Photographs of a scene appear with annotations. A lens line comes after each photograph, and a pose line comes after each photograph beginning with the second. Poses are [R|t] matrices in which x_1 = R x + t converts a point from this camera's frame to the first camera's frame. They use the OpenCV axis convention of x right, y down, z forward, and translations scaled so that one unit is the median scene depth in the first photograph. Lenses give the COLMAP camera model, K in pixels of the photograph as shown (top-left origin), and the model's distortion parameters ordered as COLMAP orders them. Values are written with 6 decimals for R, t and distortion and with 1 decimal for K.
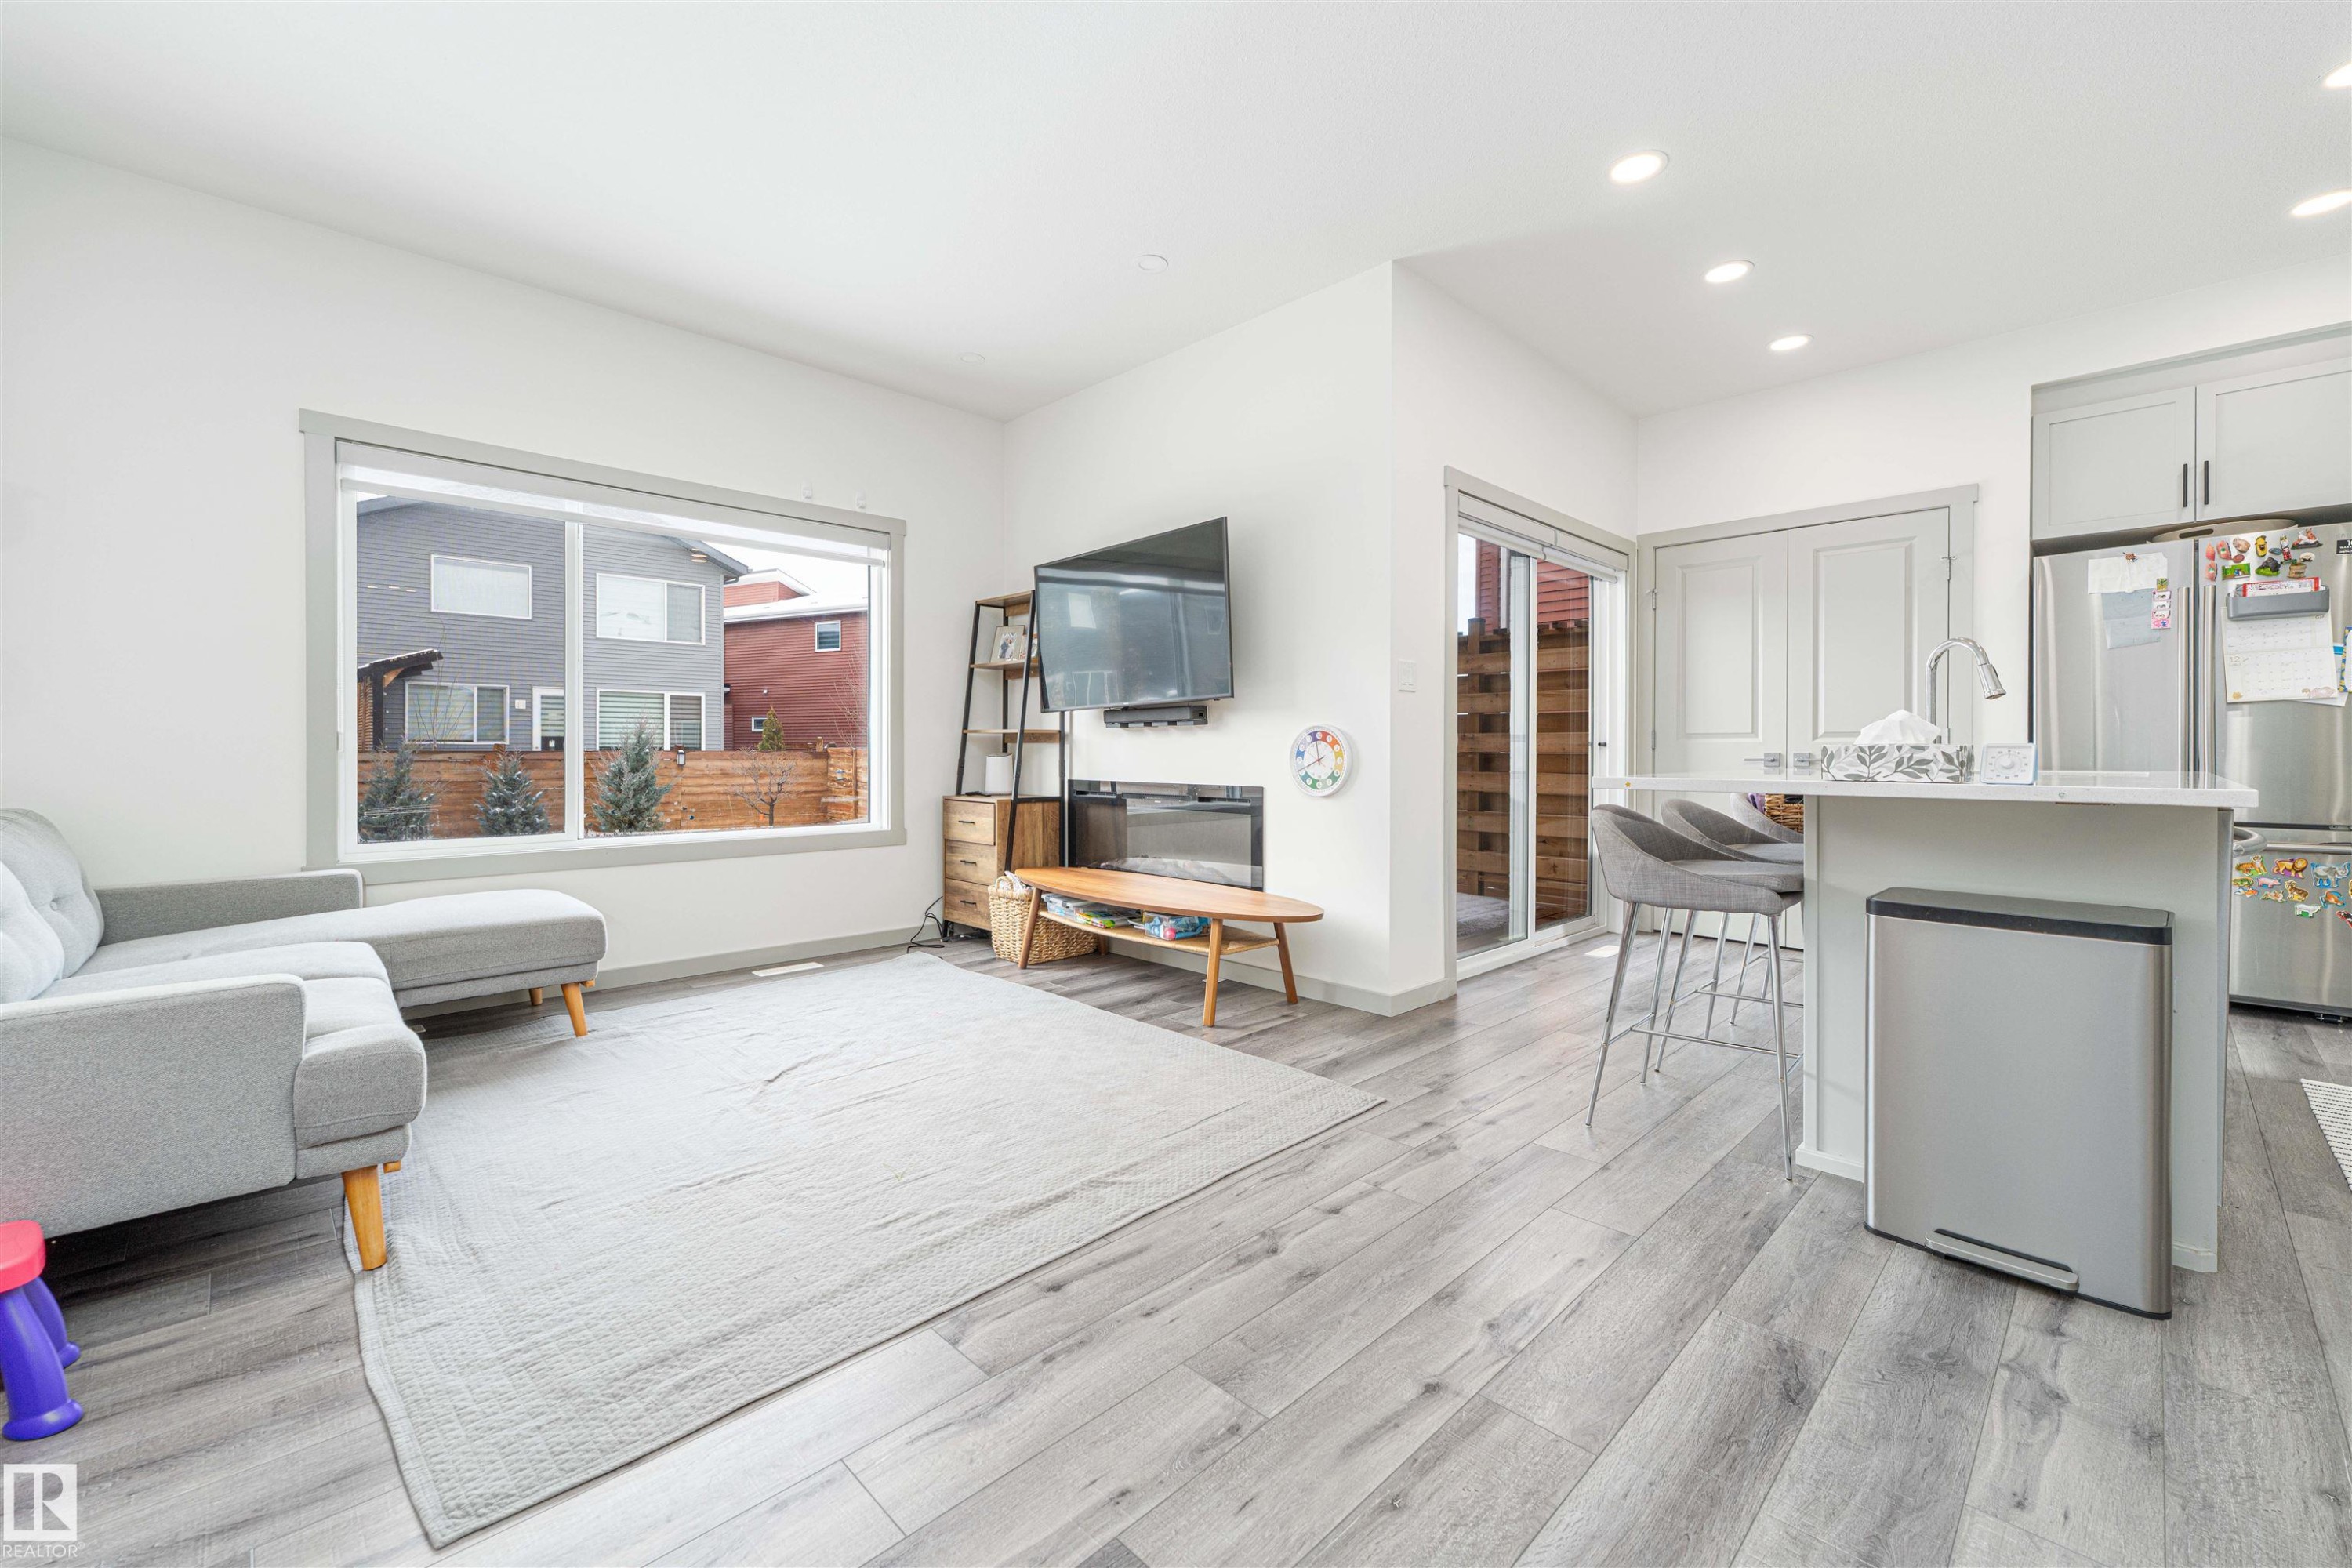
lens RADIAL K [[966.3, 0, 1182.9], [0, 966.3, 749.4], [0, 0, 1]] dist [0.000305, 0.000343]
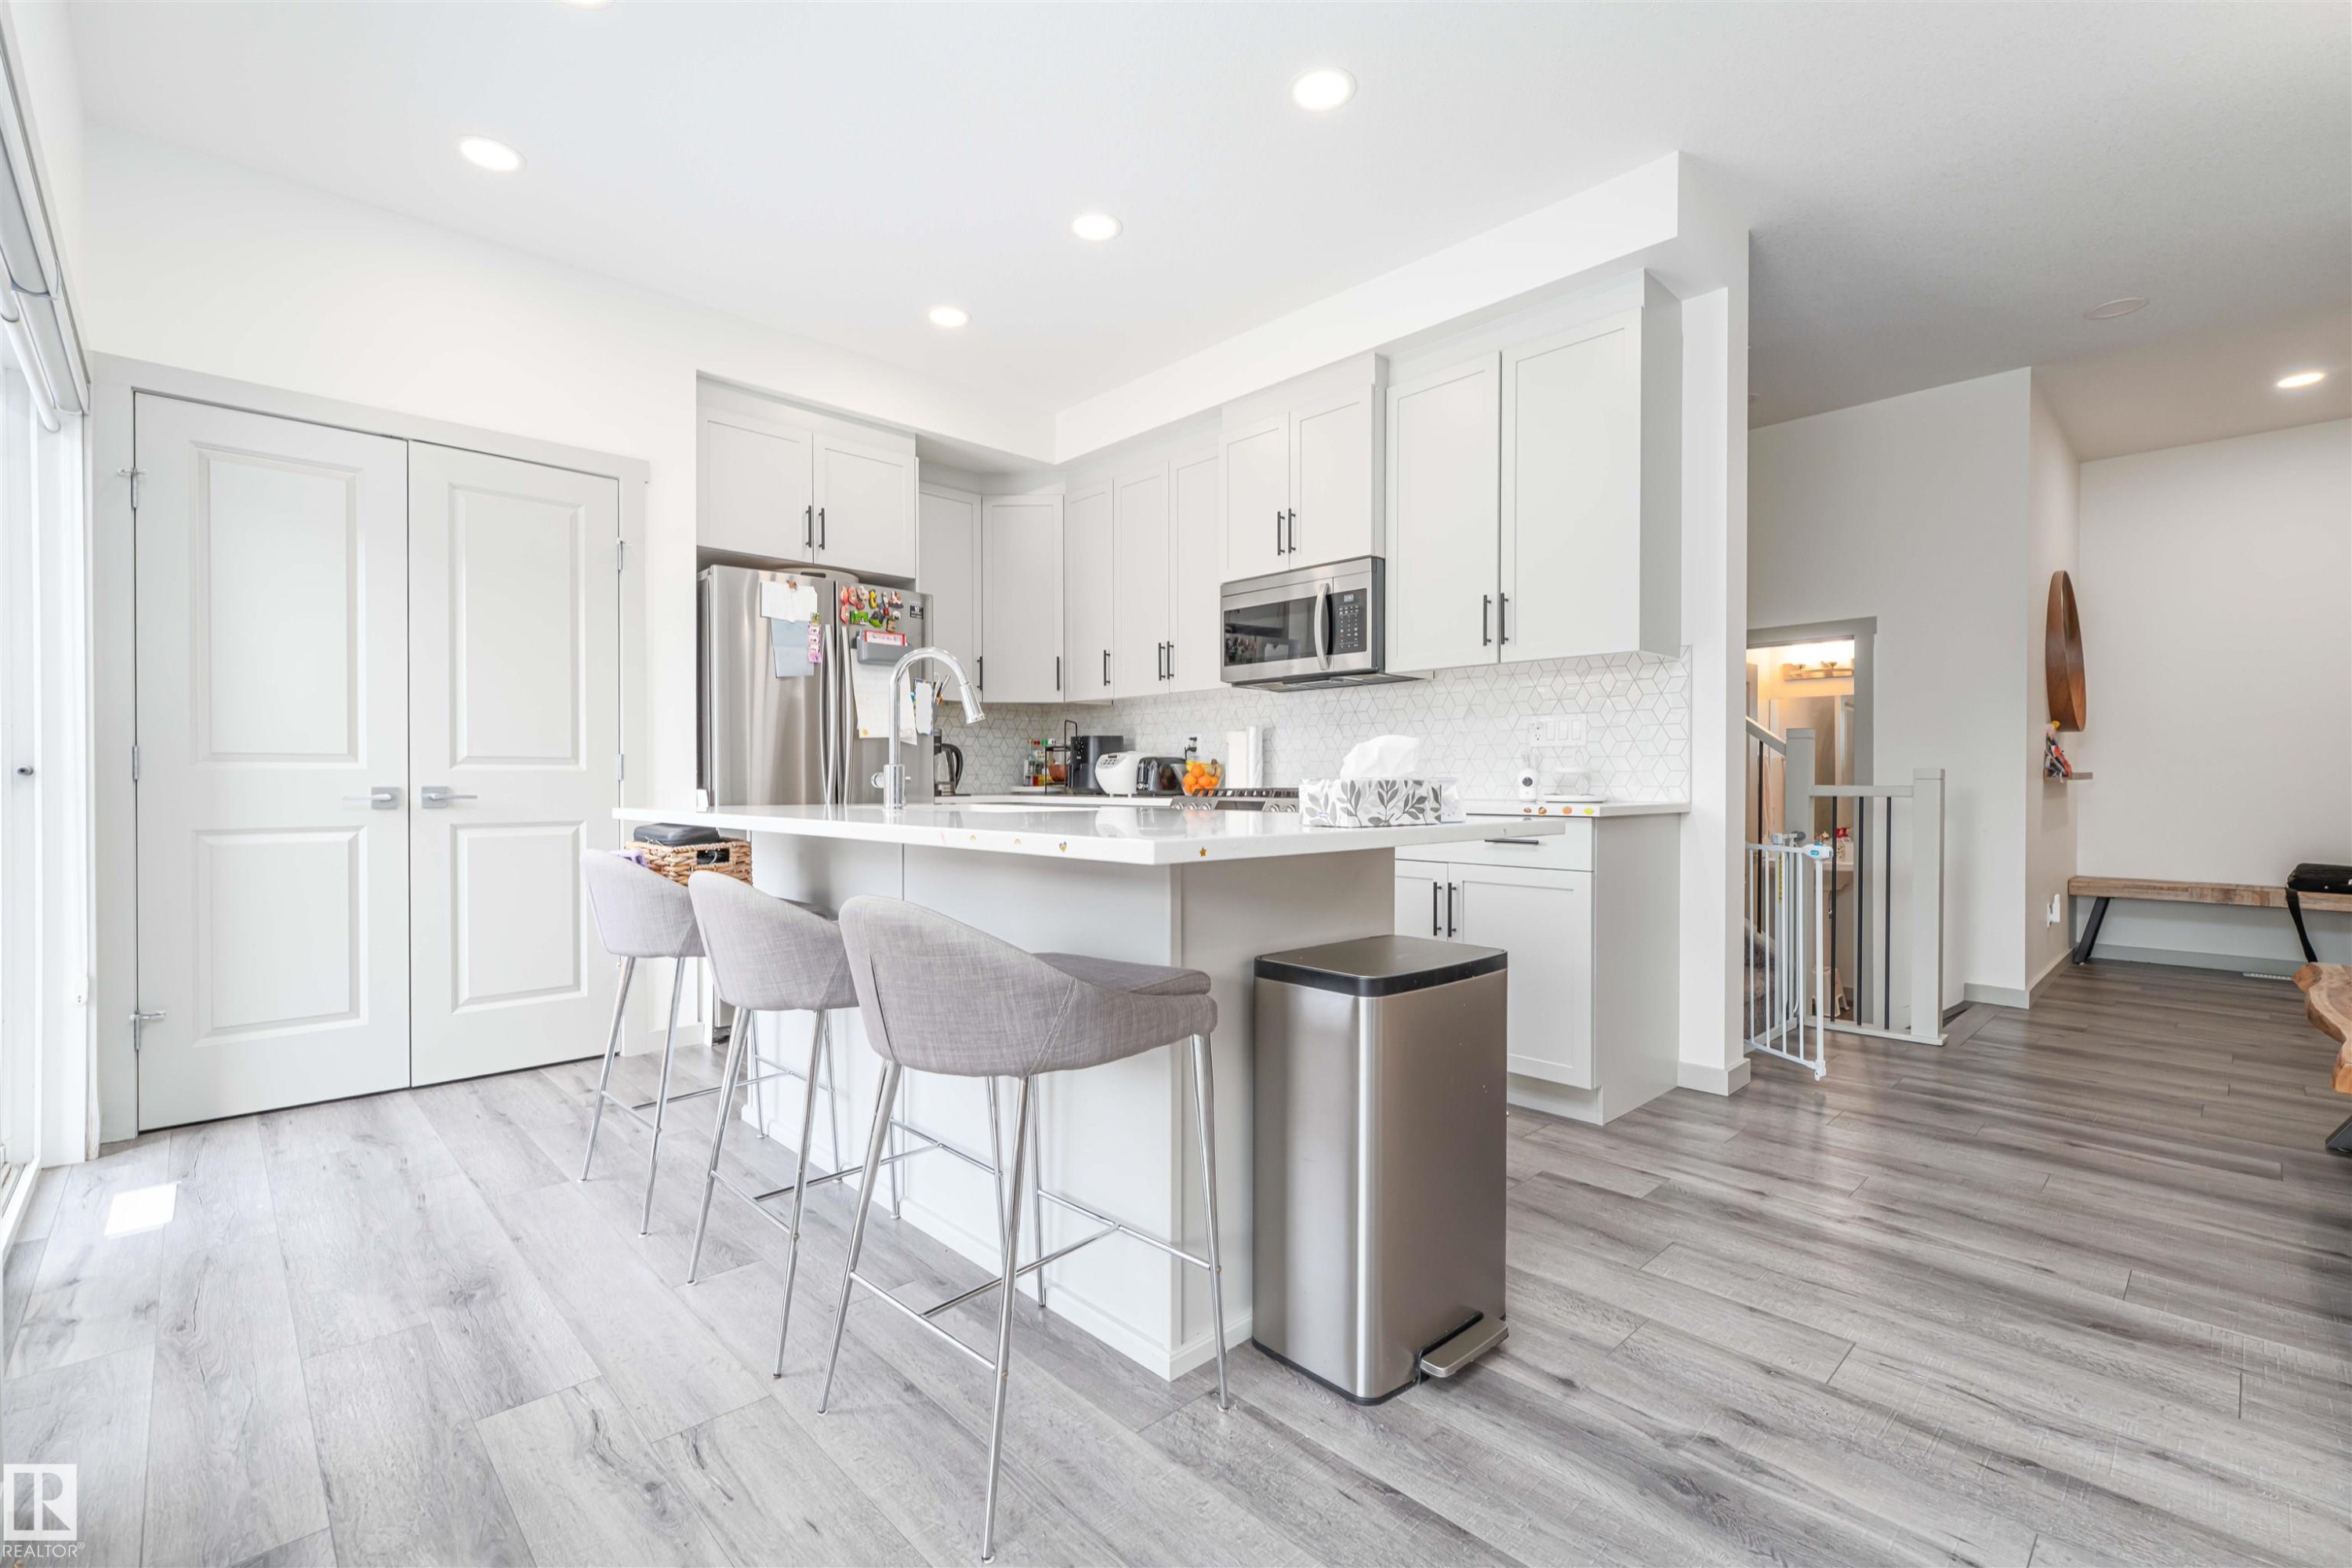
lens RADIAL K [[1028.9, 0, 1192.7], [0, 1028.9, 790.7], [0, 0, 1]] dist [-0.002375, -0.000043]
pose [[0.026898, -0.009982, 0.999588, -0.060418], [-0.001378, 0.999949, 0.010023, -0.001700], [-0.999637, -0.001647, 0.026883, 0.594463]]
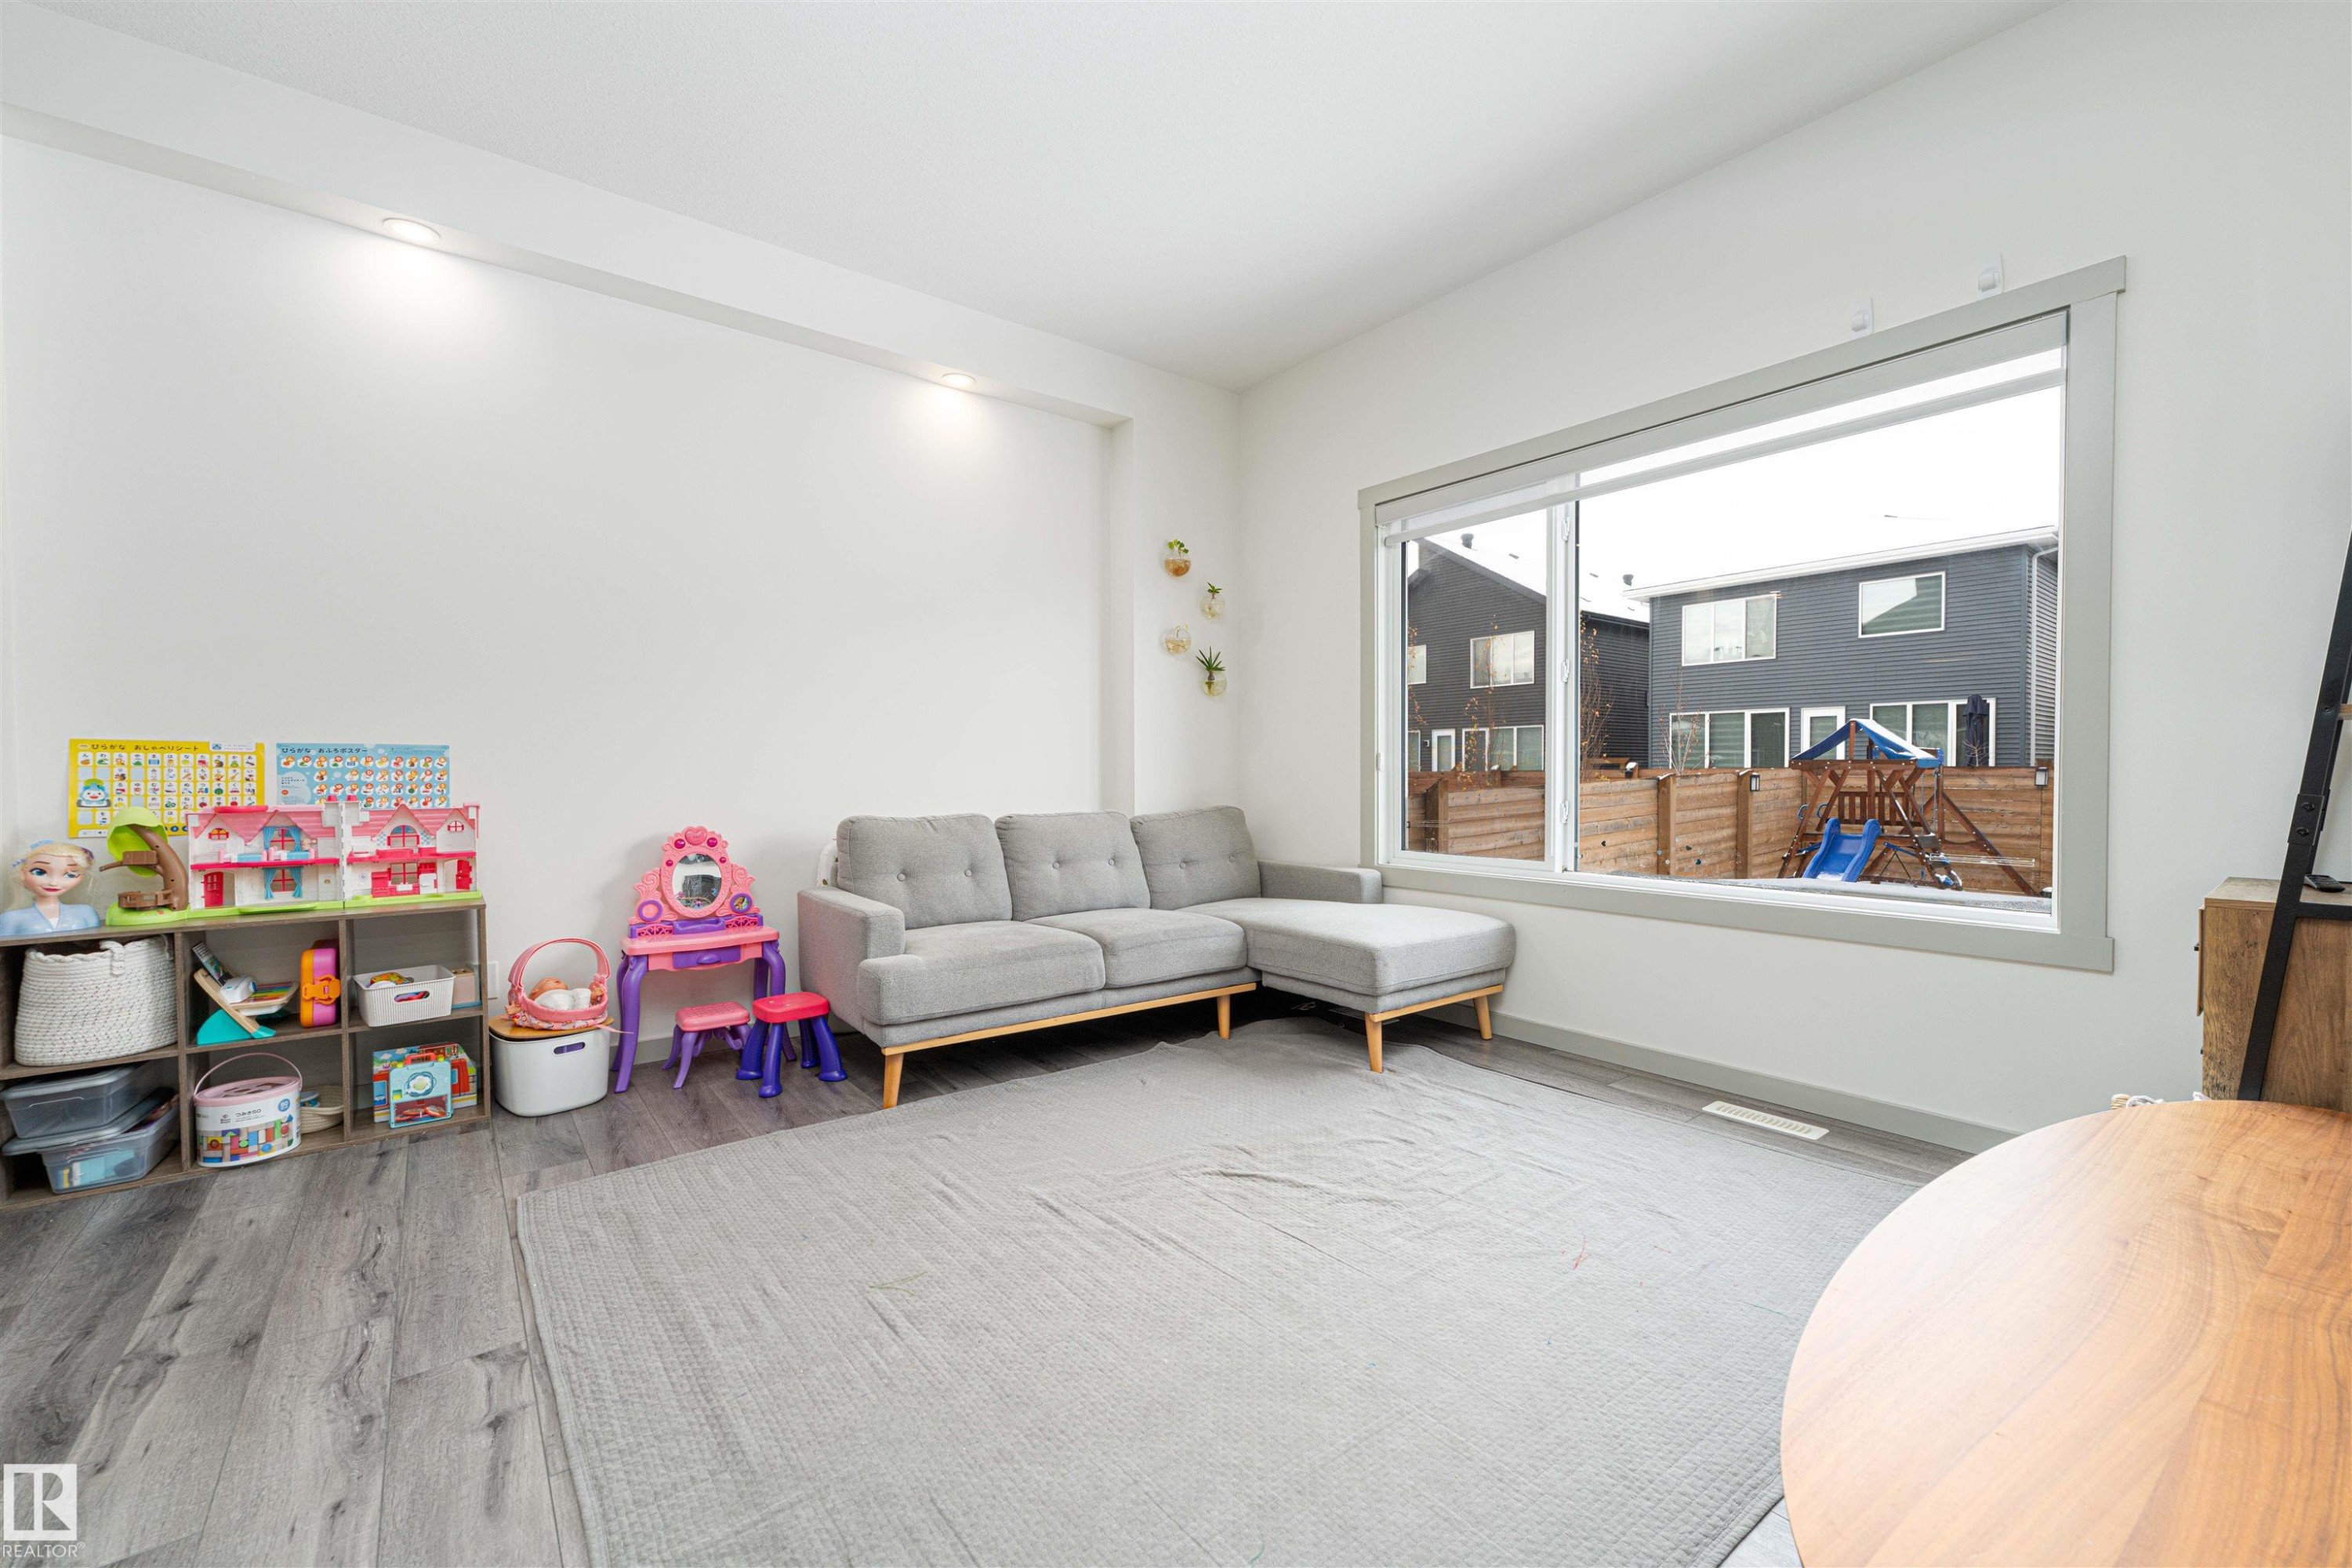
lens RADIAL K [[961.1, 0, 1176.0], [0, 961.1, 784.0], [0, 0, 1]] dist [0.000989, 0.000143]
pose [[-0.136056, 0.015302, -0.990583, 0.275737], [0.004302, 0.999880, 0.014855, 0.000845], [0.990692, -0.002240, -0.136106, 0.782404]]
